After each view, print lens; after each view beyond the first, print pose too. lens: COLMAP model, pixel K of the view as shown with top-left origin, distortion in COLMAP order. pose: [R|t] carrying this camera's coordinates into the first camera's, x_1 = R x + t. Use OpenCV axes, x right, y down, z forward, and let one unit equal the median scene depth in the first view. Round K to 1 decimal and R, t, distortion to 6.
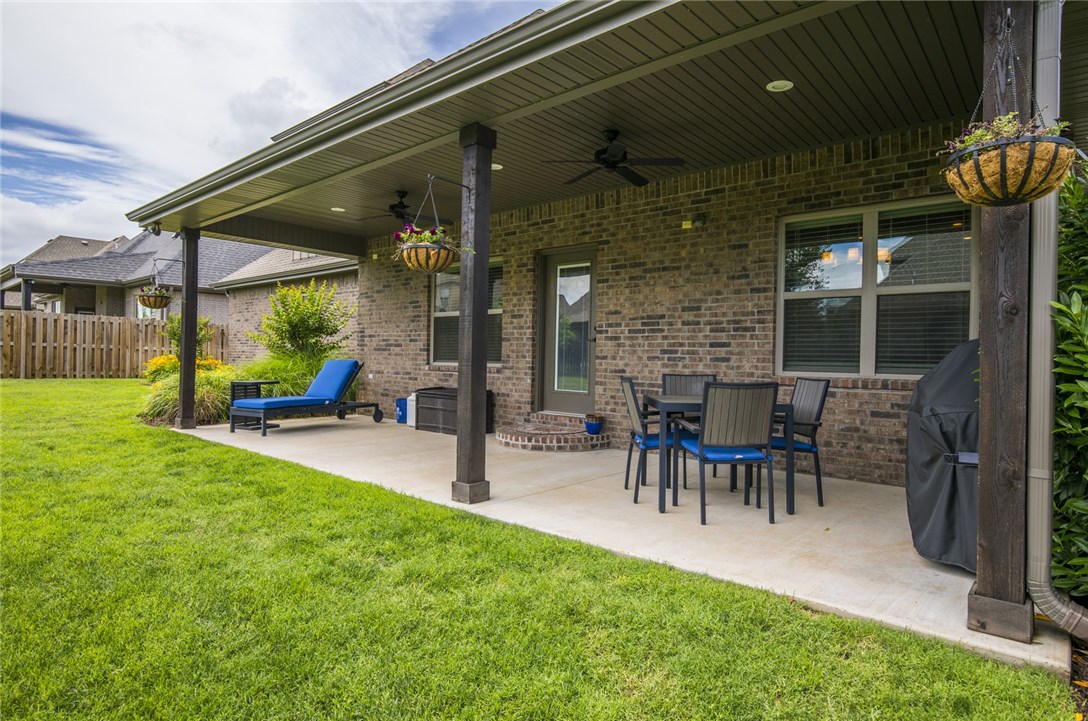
lens RADIAL K [[594.4, 0, 547.9], [0, 594.4, 354.4], [0, 0, 1]] dist [-0.021492, 0.000104]
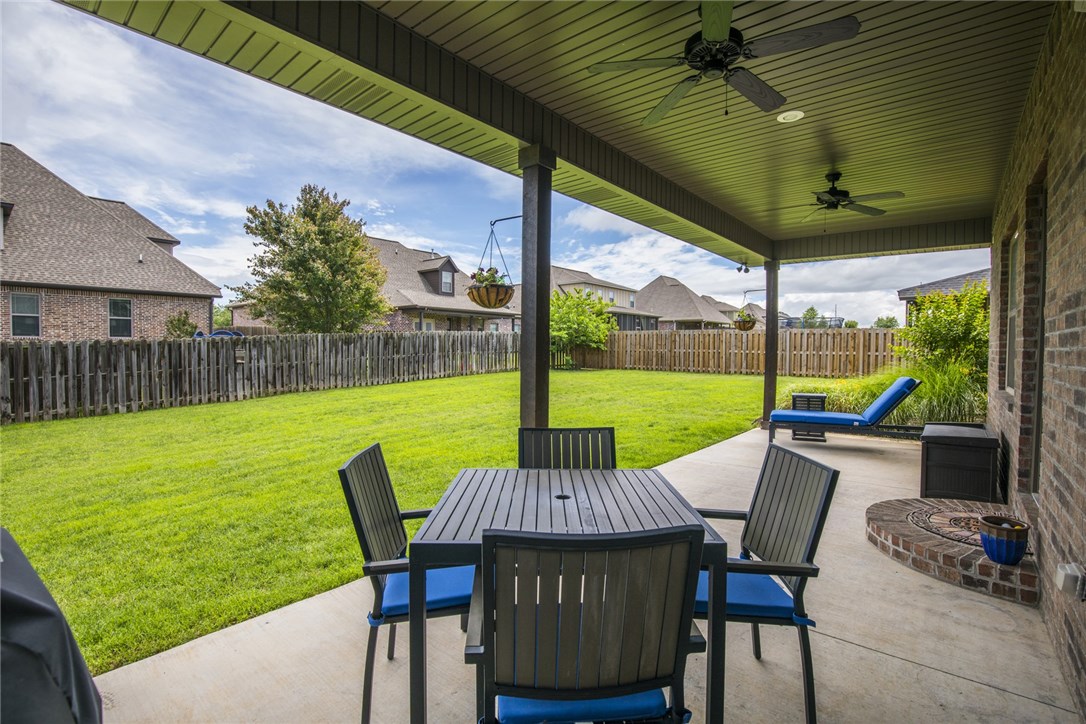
lens RADIAL K [[500.6, 0, 541.3], [0, 500.6, 359.5], [0, 0, 1]] dist [-0.030012, 0.004492]
pose [[-0.005230, 0.014319, -0.999884, 0.159538], [-0.003107, 0.999892, 0.014335, -0.014067], [0.999981, 0.003182, -0.005185, 0.232288]]
